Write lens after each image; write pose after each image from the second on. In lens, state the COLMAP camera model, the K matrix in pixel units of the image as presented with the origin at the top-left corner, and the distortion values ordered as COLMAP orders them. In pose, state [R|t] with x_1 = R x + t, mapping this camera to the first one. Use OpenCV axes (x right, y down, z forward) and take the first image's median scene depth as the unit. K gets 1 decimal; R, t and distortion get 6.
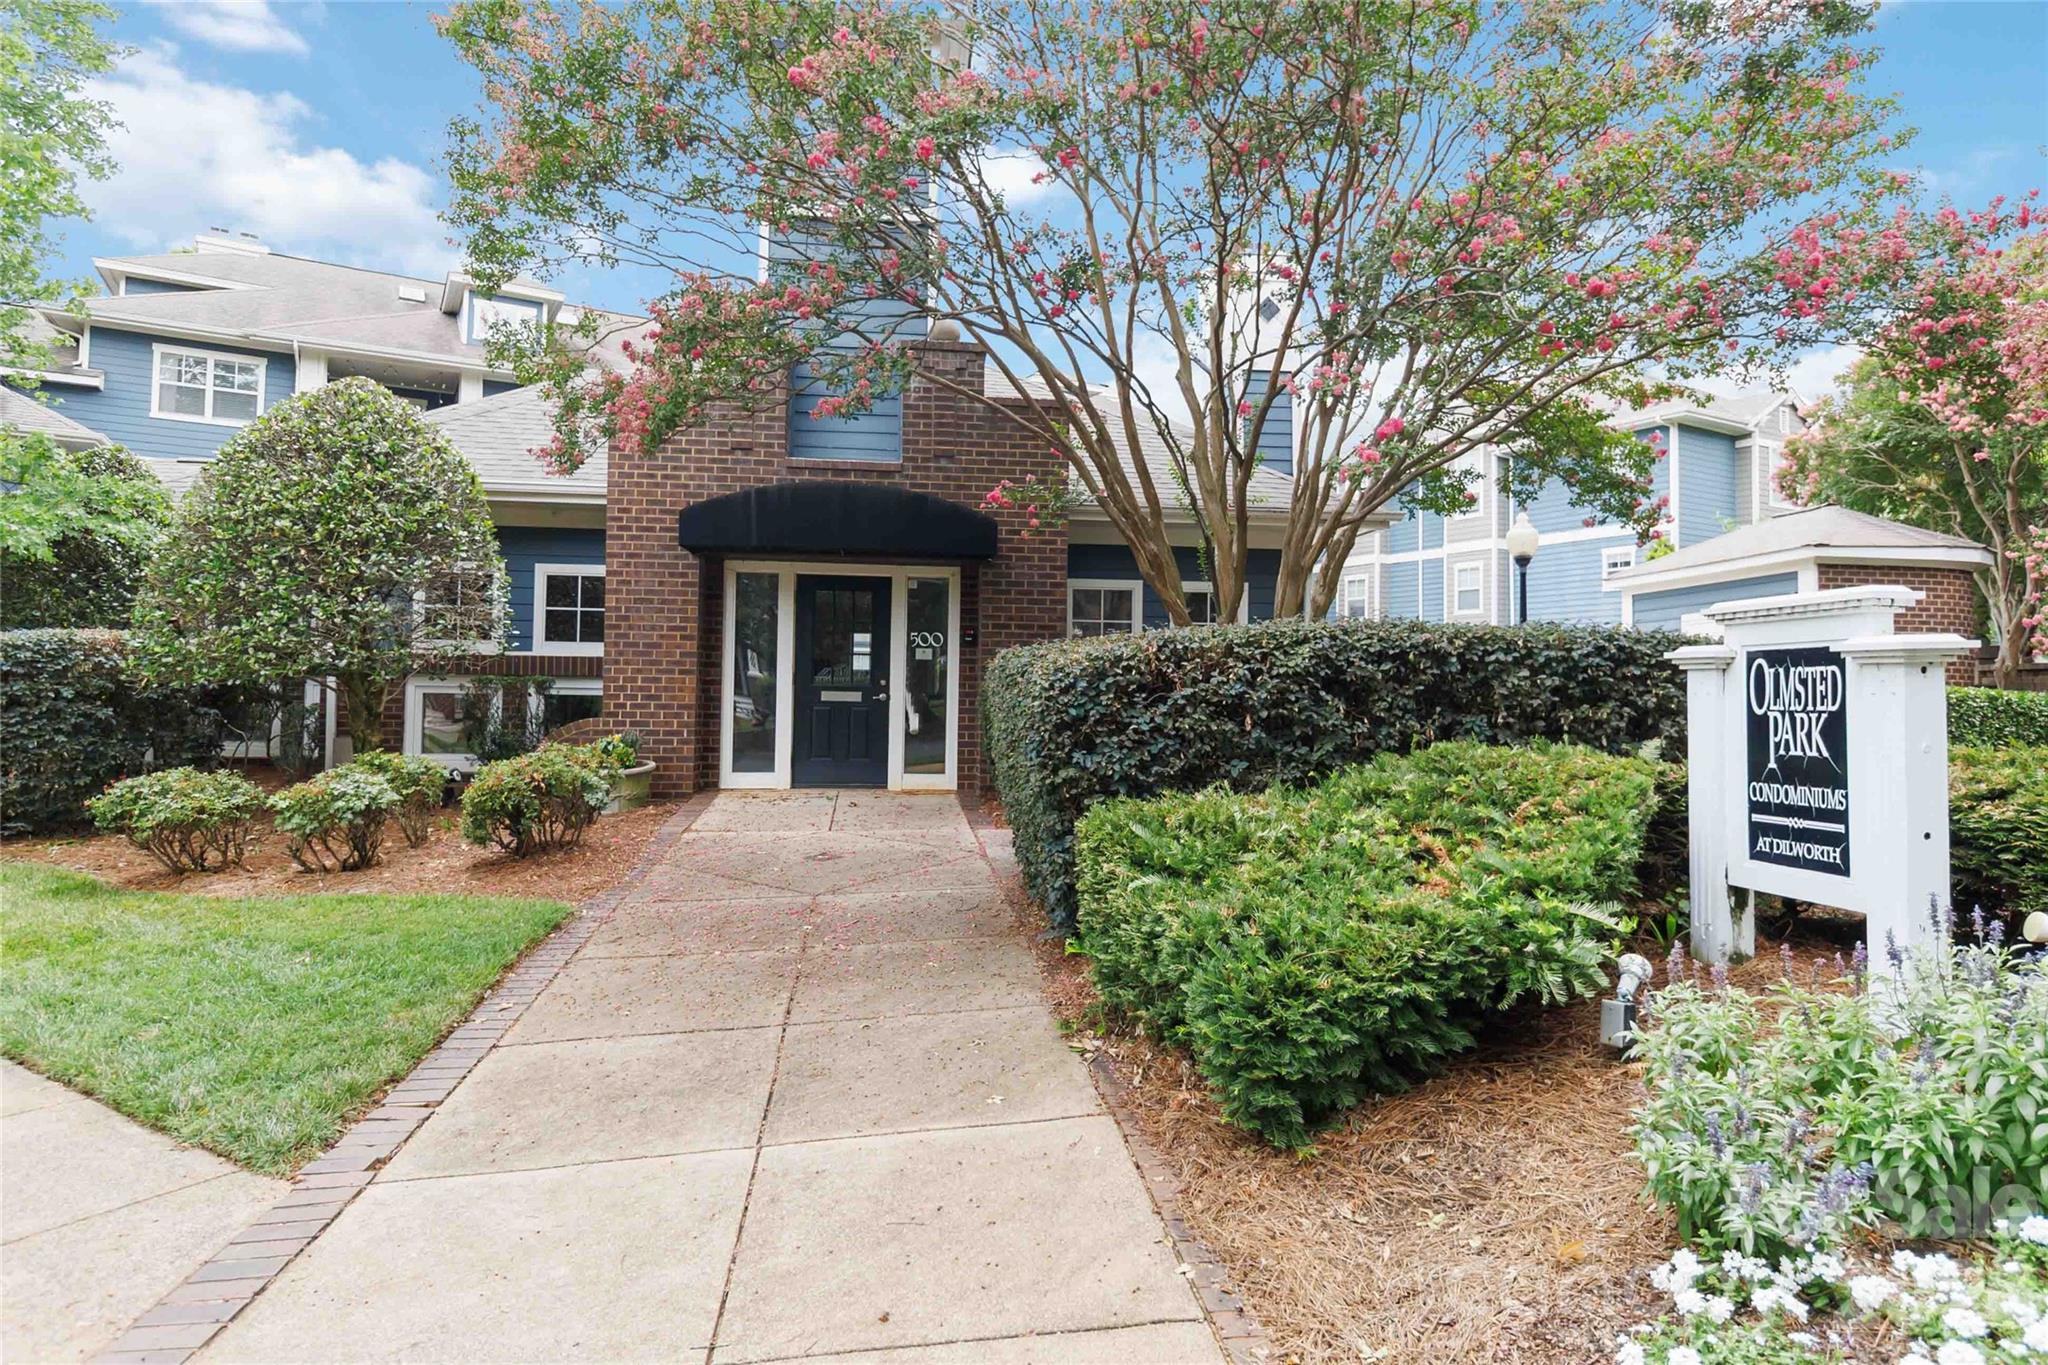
lens RADIAL K [[928.5, 0, 1024.0], [0, 928.5, 682.5], [0, 0, 1]] dist [0.000577, 0.000148]
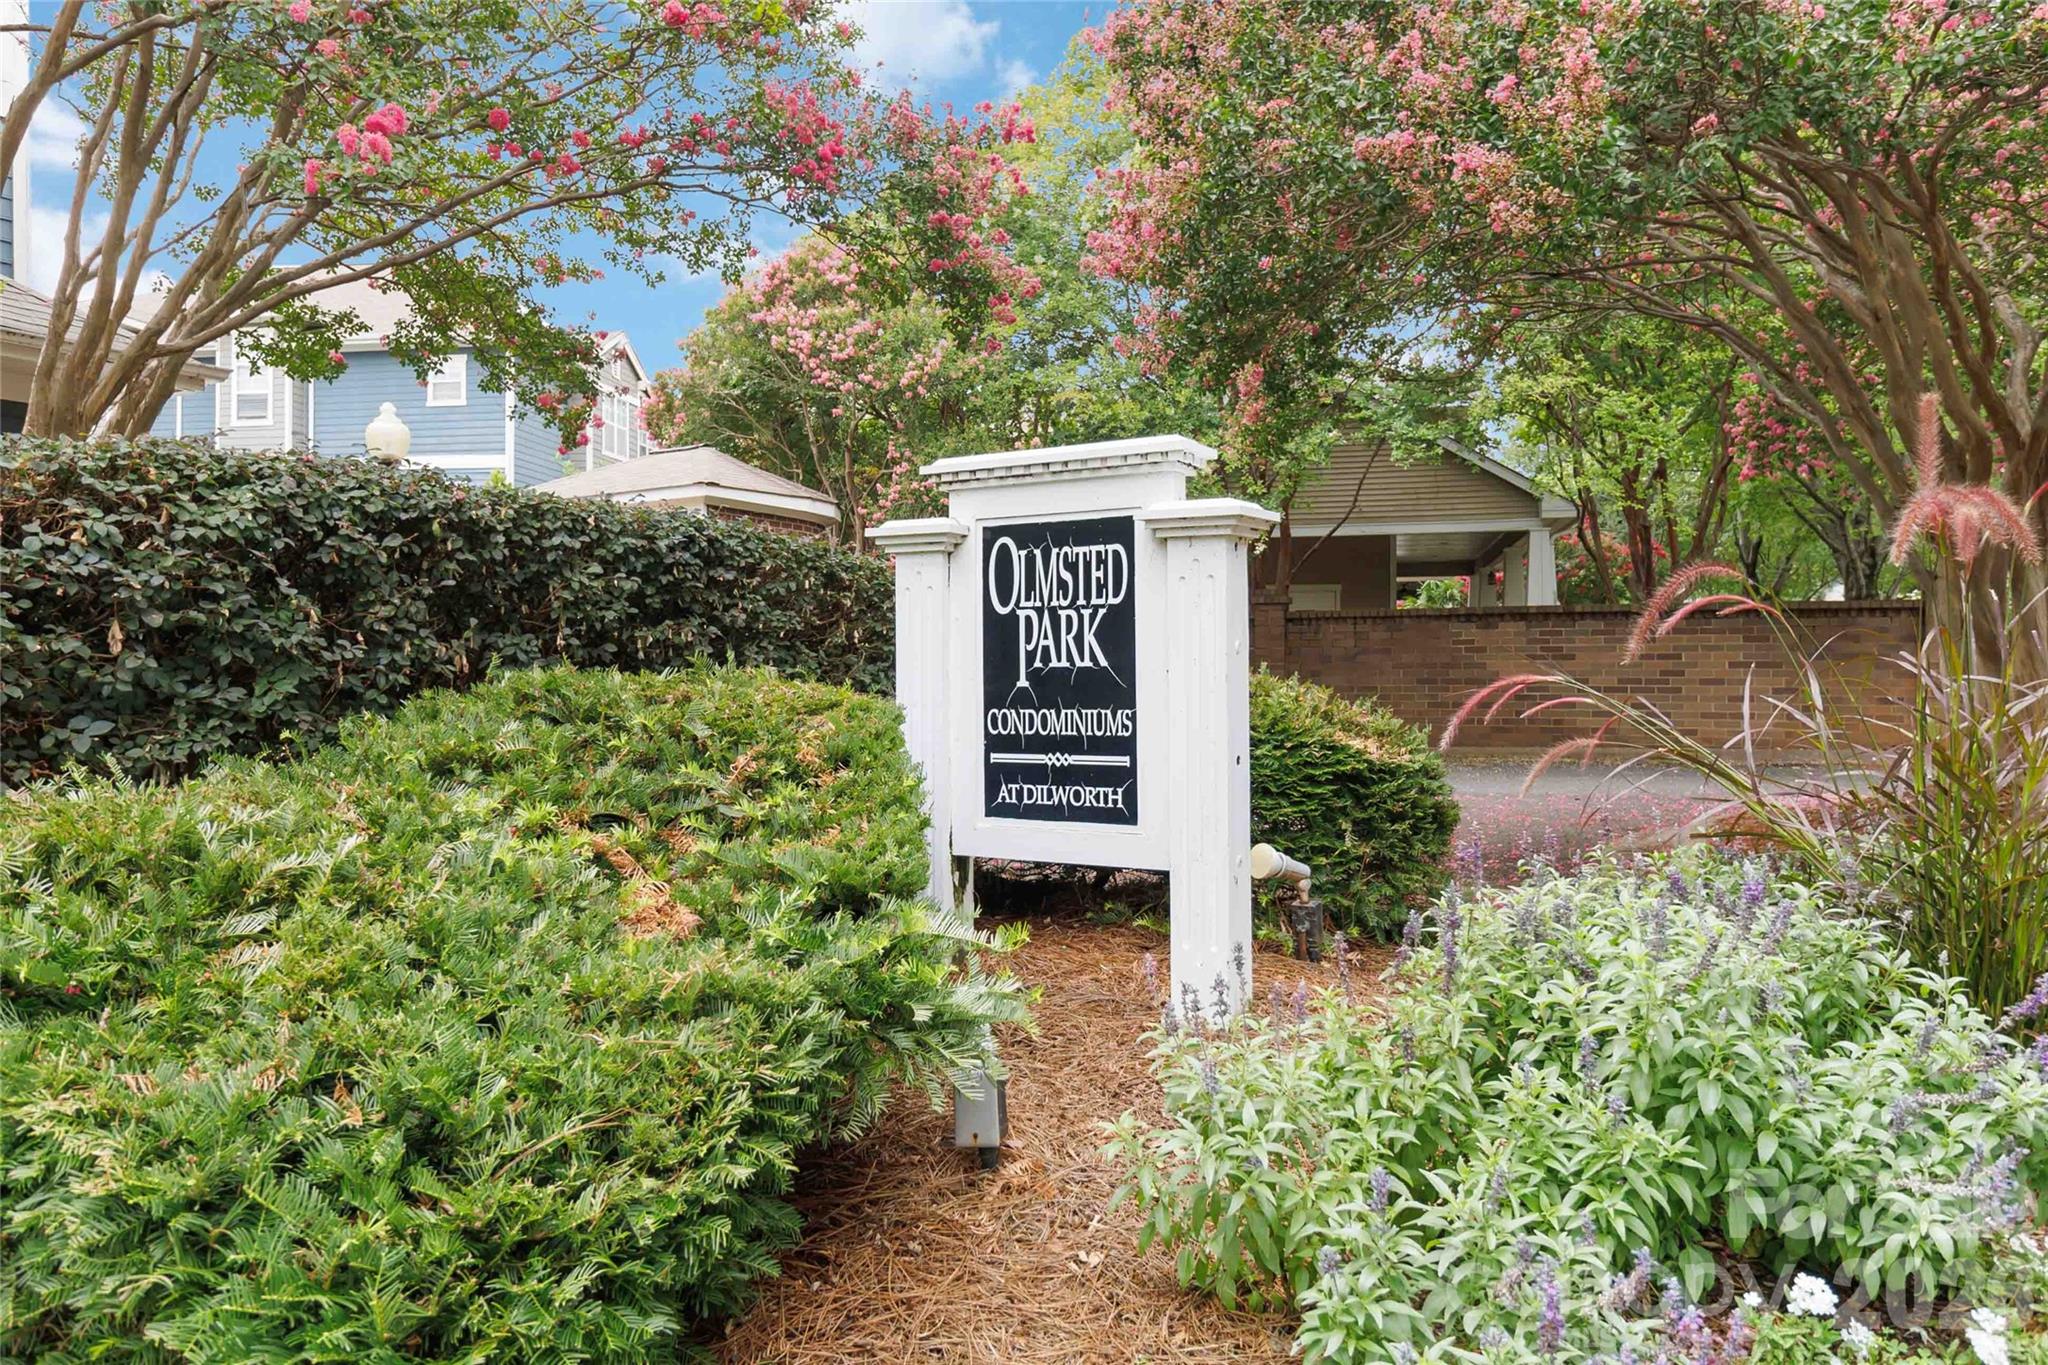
lens RADIAL K [[1348.5, 0, 1023.5], [0, 1348.5, 647.0], [0, 0, 1]] dist [0.007486, 0.001866]
pose [[0.621261, 0.003784, 0.783595, -0.016895], [-0.022762, 0.999654, 0.013219, 0.045600], [-0.783273, -0.026049, 0.621132, 0.338504]]
